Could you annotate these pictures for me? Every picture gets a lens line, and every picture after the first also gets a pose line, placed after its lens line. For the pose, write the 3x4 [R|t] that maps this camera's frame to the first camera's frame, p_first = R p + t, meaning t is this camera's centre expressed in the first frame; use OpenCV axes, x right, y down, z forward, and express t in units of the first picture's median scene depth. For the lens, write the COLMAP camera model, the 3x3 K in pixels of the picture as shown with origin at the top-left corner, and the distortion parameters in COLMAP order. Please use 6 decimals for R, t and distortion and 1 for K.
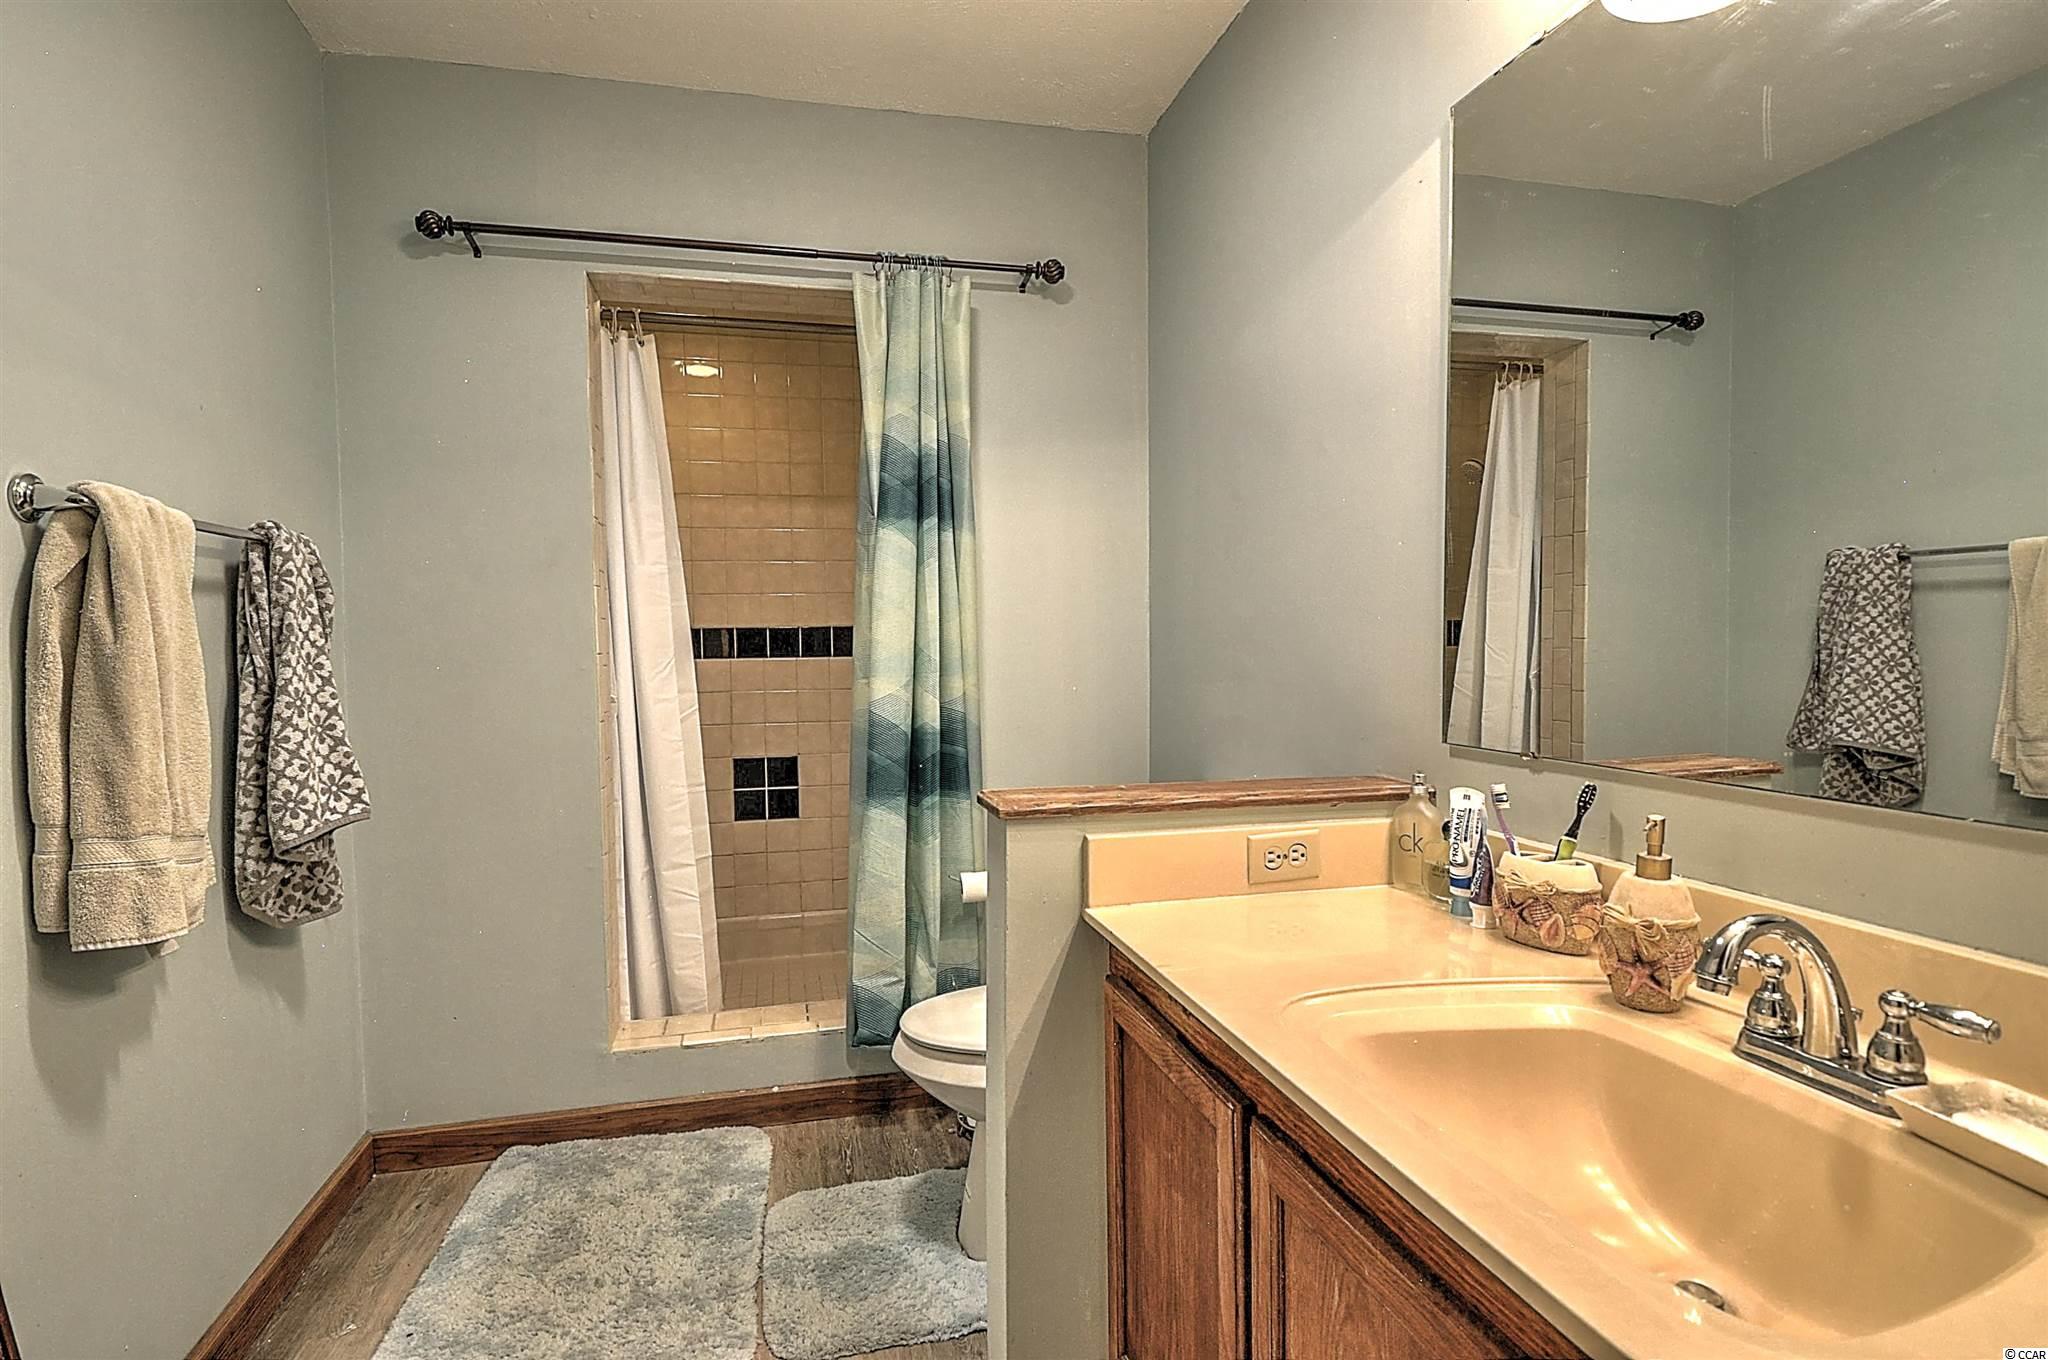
lens RADIAL K [[982.8, 0, 997.6], [0, 982.8, 696.5], [0, 0, 1]] dist [0.012210, -0.019947]
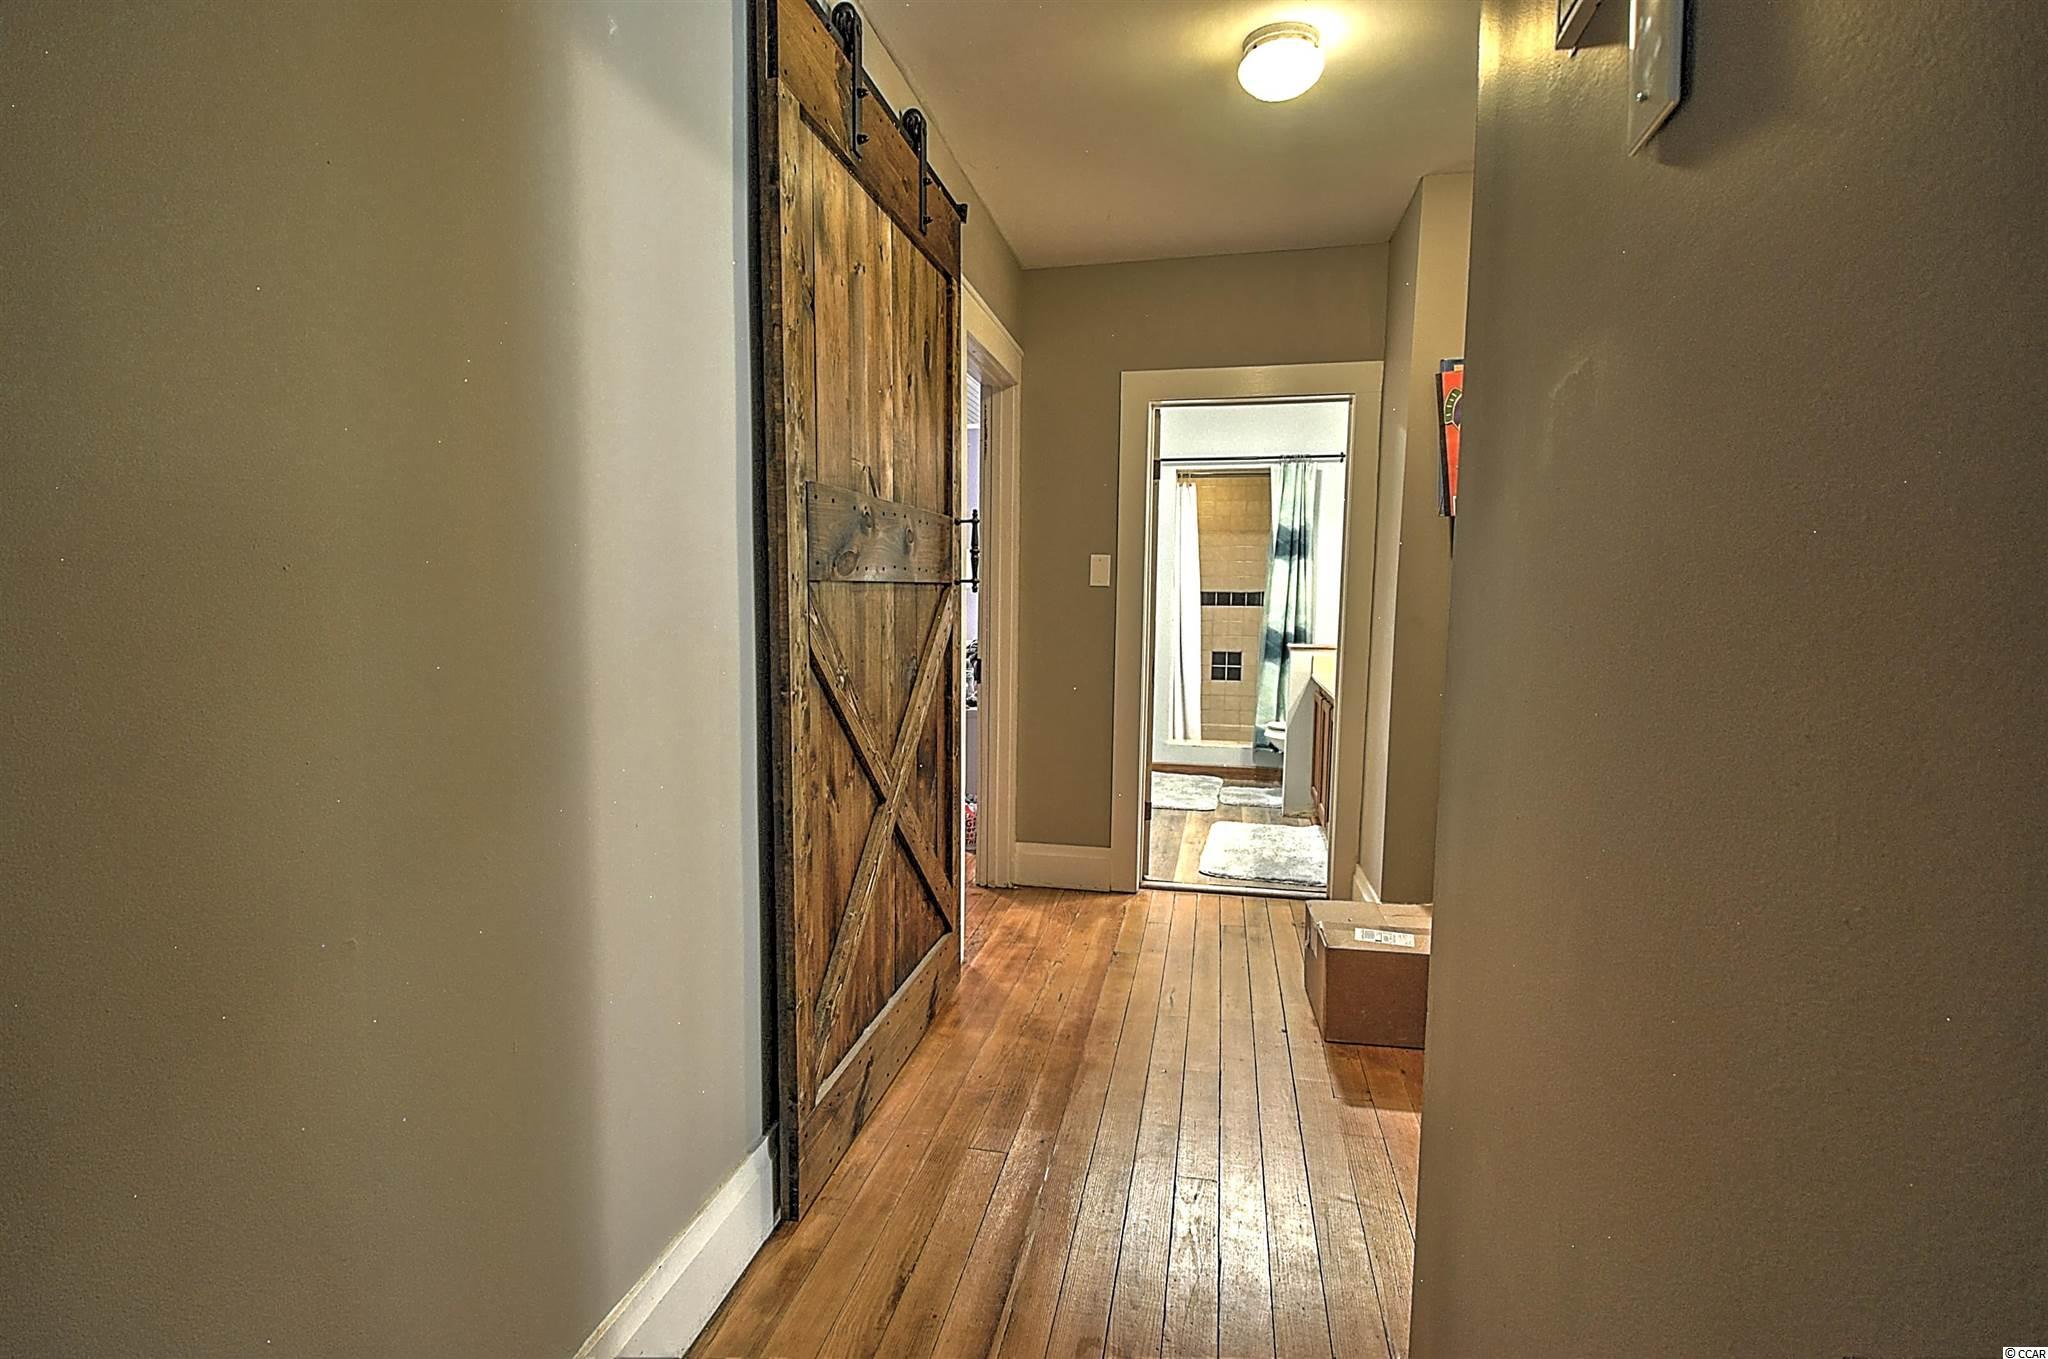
lens RADIAL K [[982.8, 0, 997.6], [0, 982.8, 696.0], [0, 0, 1]] dist [0.012210, -0.019947]
pose [[0.897270, 0.066386, -0.436462, 0.395463], [-0.043463, 0.997110, 0.062310, 0.070324], [0.439337, -0.036939, 0.897562, -1.759646]]
